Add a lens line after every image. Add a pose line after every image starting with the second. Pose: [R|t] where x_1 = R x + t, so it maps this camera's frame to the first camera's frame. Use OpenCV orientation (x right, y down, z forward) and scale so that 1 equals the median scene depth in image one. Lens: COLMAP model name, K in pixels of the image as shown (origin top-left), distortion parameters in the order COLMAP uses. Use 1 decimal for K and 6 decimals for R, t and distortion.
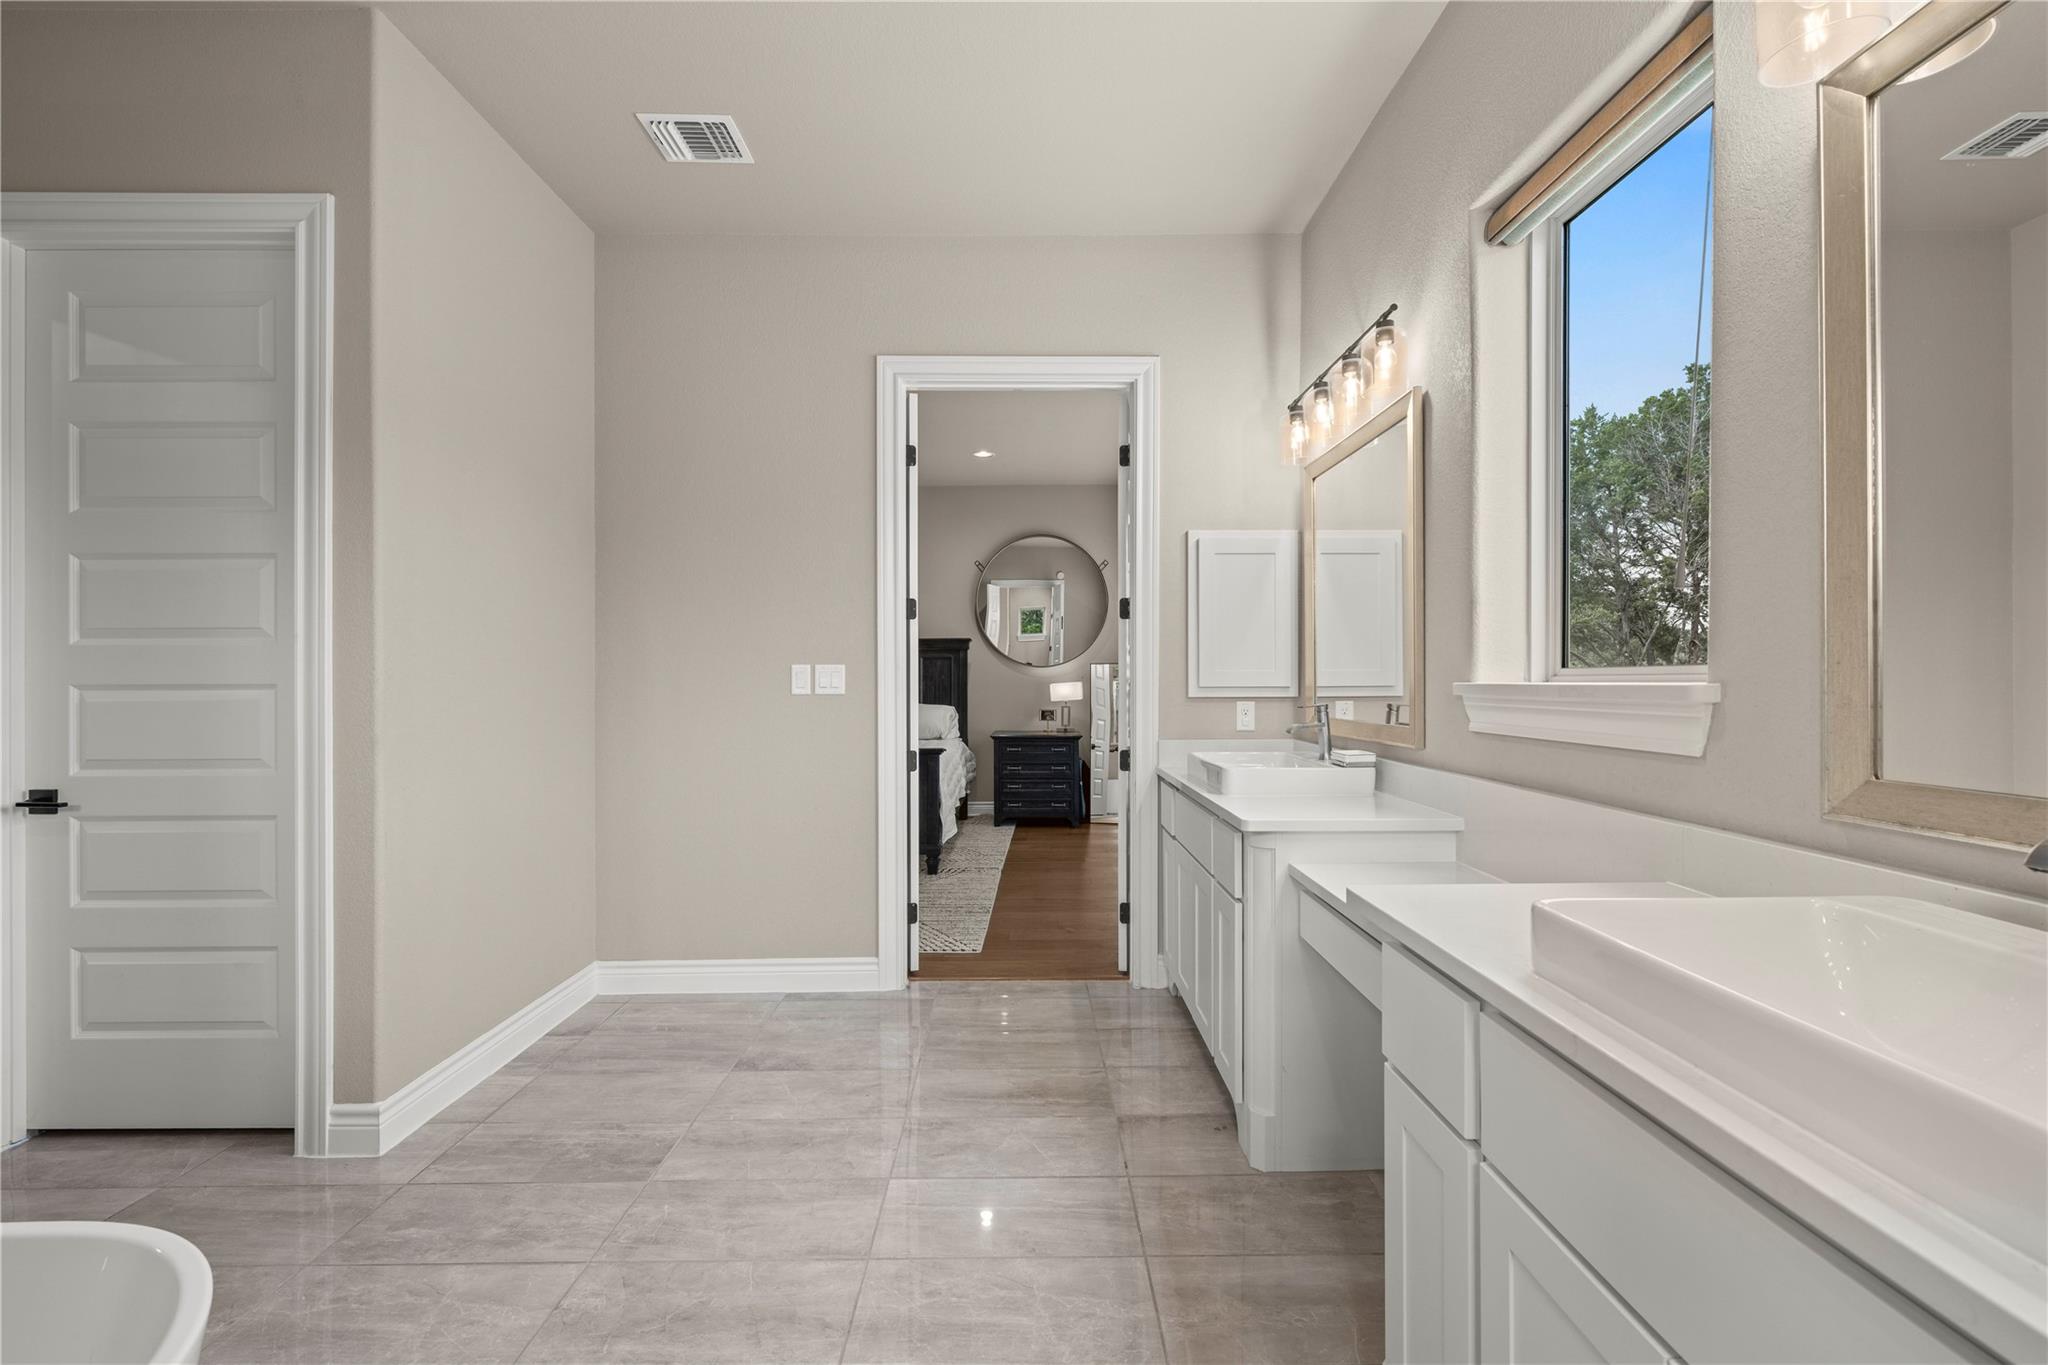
lens RADIAL K [[874.8, 0, 1025.4], [0, 874.8, 680.6], [0, 0, 1]] dist [-0.000350, -0.000047]
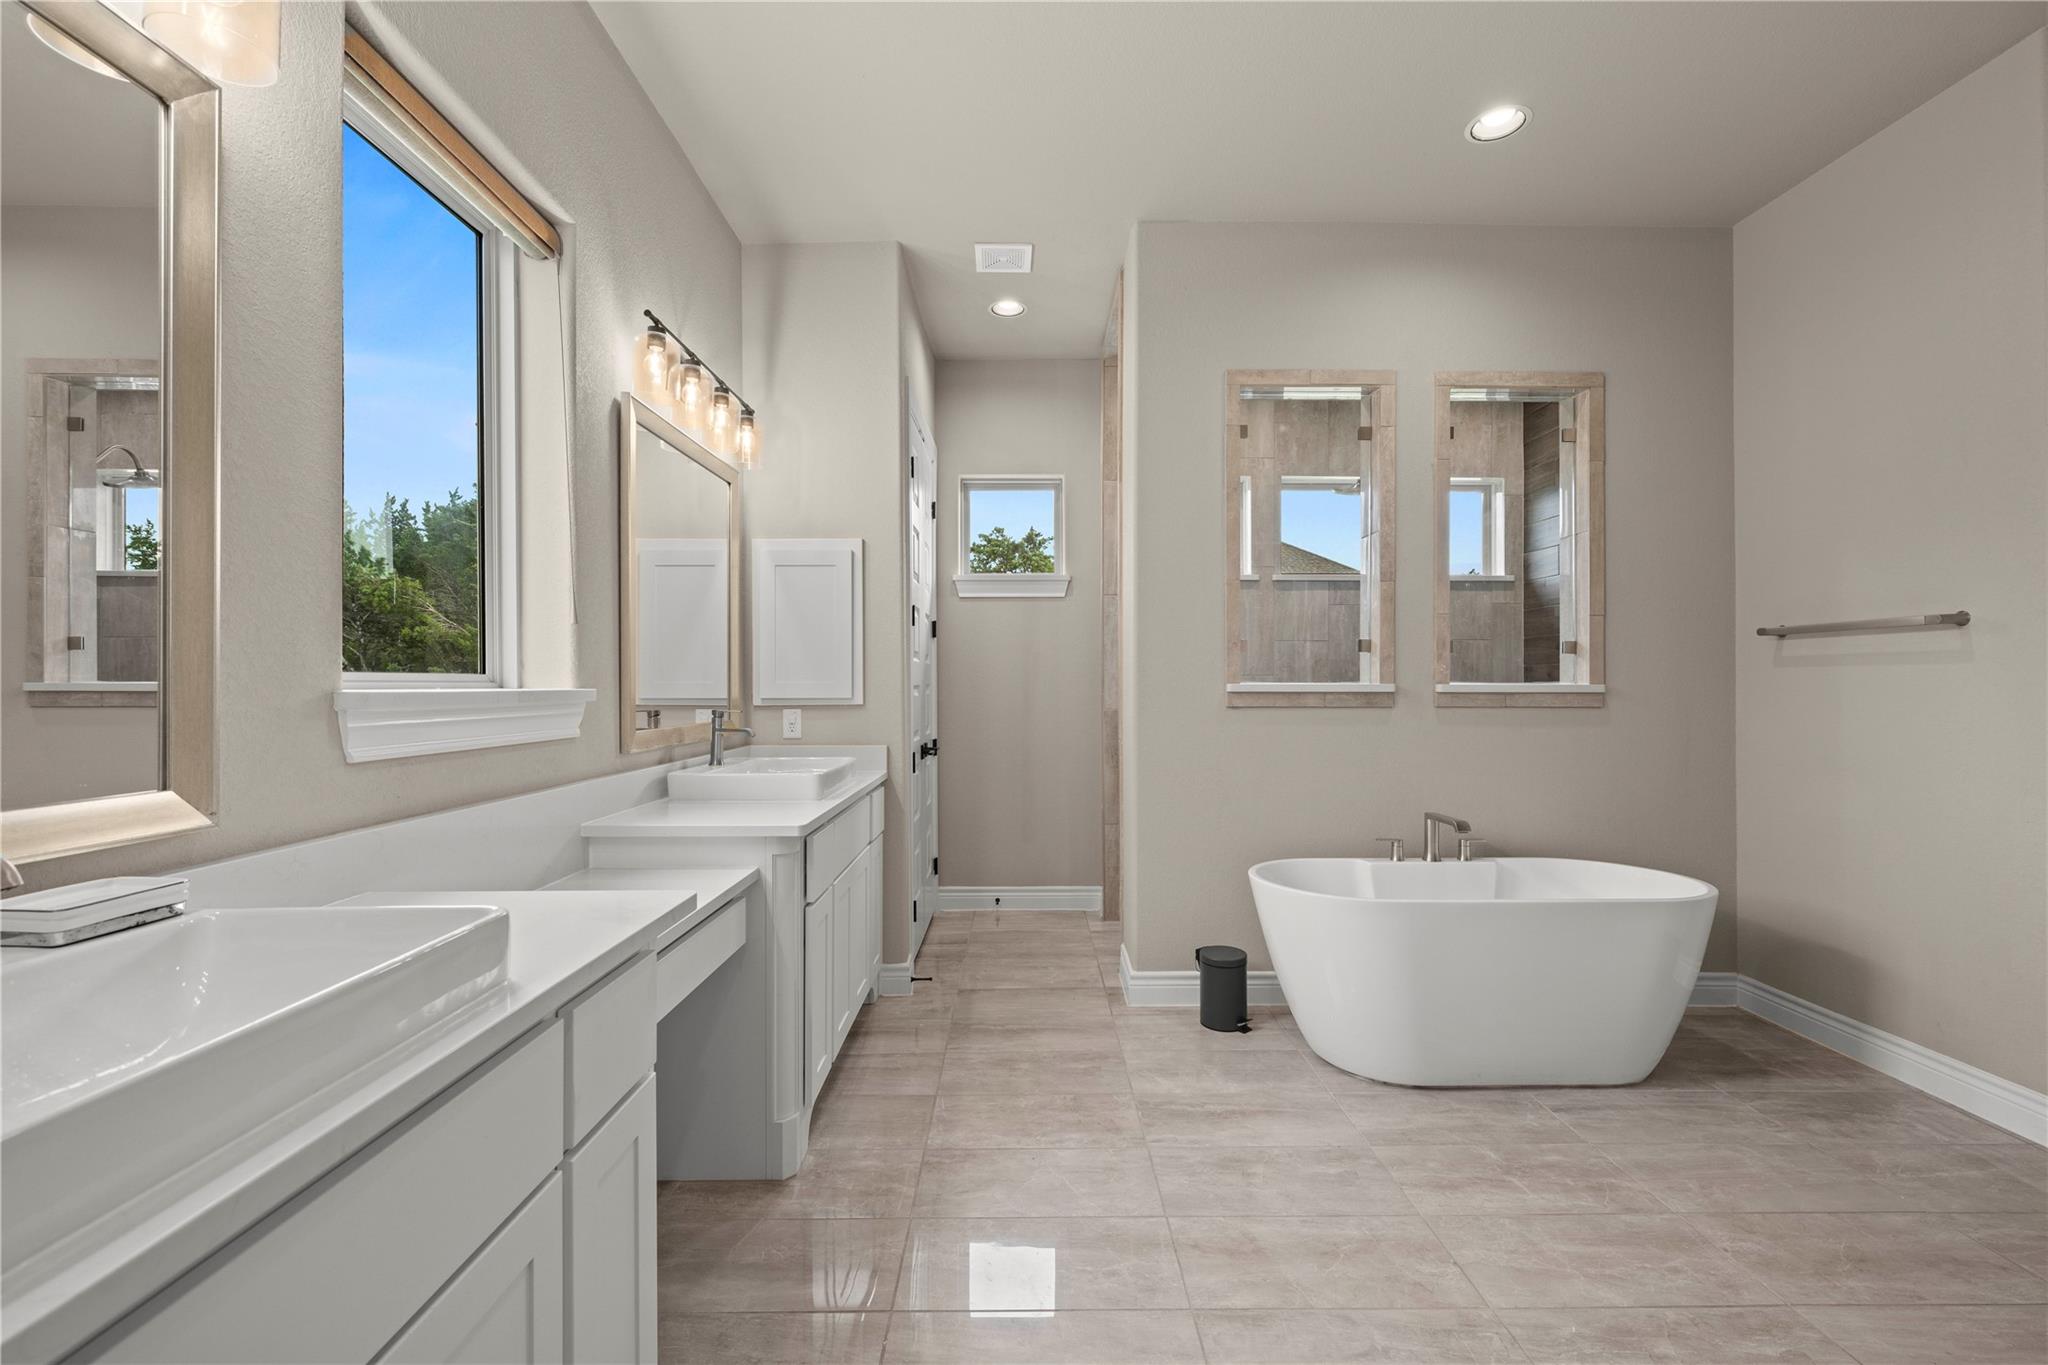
lens RADIAL K [[874.8, 0, 1025.4], [0, 874.8, 683.4], [0, 0, 1]] dist [-0.000350, -0.000047]
pose [[-0.999990, 0.004366, 0.001382, -0.008516], [0.004365, 0.999990, -0.000296, -0.001230], [-0.001384, -0.000290, -0.999999, 1.982164]]
